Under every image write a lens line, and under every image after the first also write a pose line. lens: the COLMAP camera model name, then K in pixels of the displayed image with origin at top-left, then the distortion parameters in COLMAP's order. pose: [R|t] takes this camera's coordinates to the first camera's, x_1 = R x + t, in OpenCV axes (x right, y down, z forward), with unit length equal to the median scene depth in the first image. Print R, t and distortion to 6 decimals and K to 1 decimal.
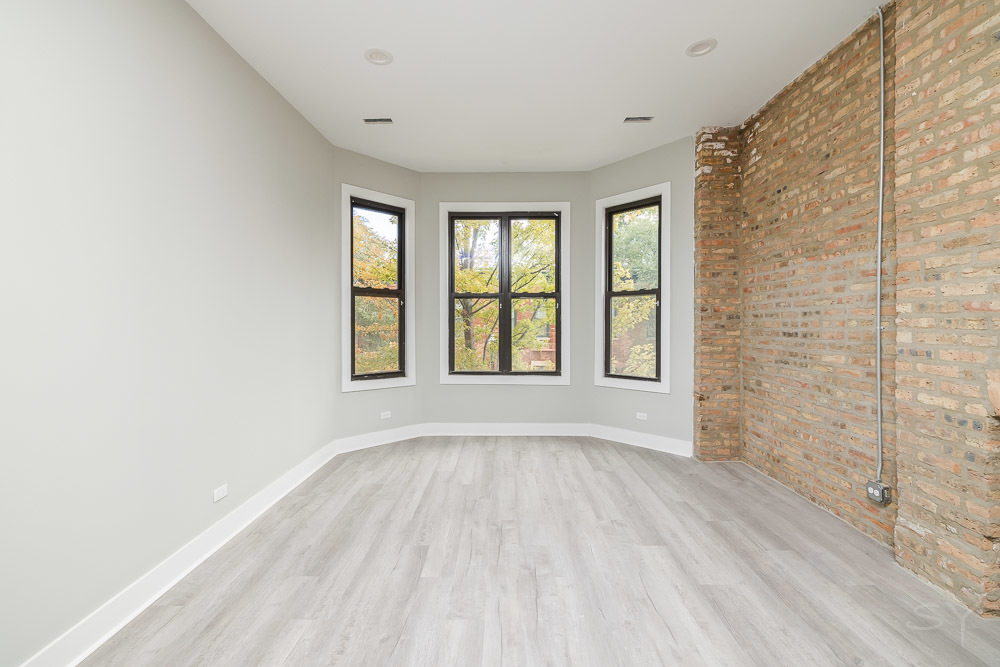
lens RADIAL K [[427.7, 0, 496.2], [0, 427.7, 331.5], [0, 0, 1]] dist [0.002628, 0.000972]
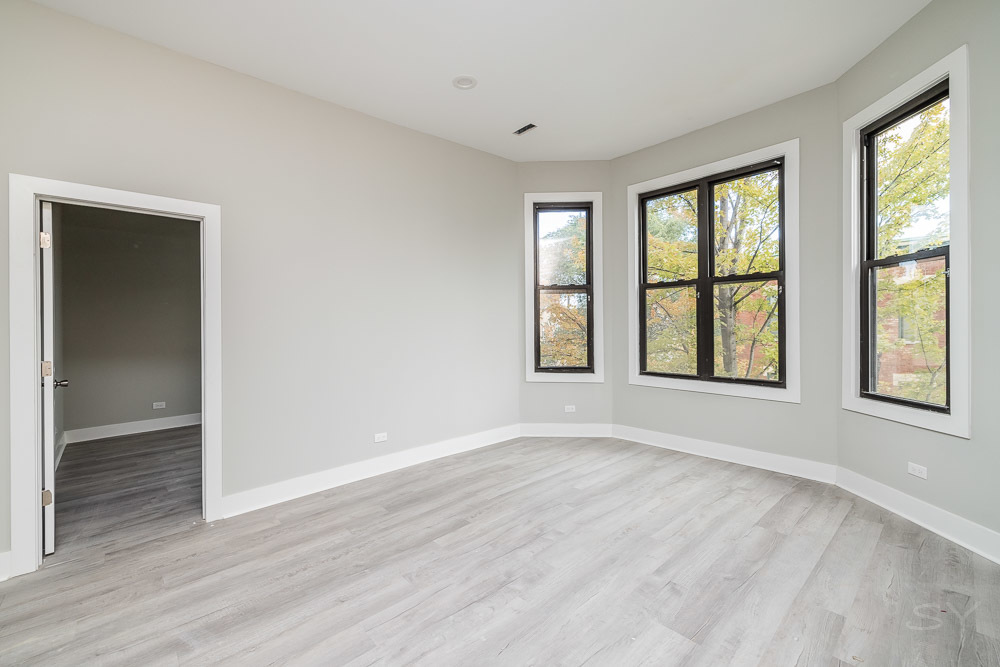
lens RADIAL K [[427.7, 0, 496.2], [0, 427.7, 331.5], [0, 0, 1]] dist [0.002628, 0.000972]
pose [[0.669079, 0.000877, -0.743191, 0.411618], [-0.003634, 0.999991, -0.002091, 0.014743], [0.743182, 0.004100, 0.669076, 0.199892]]
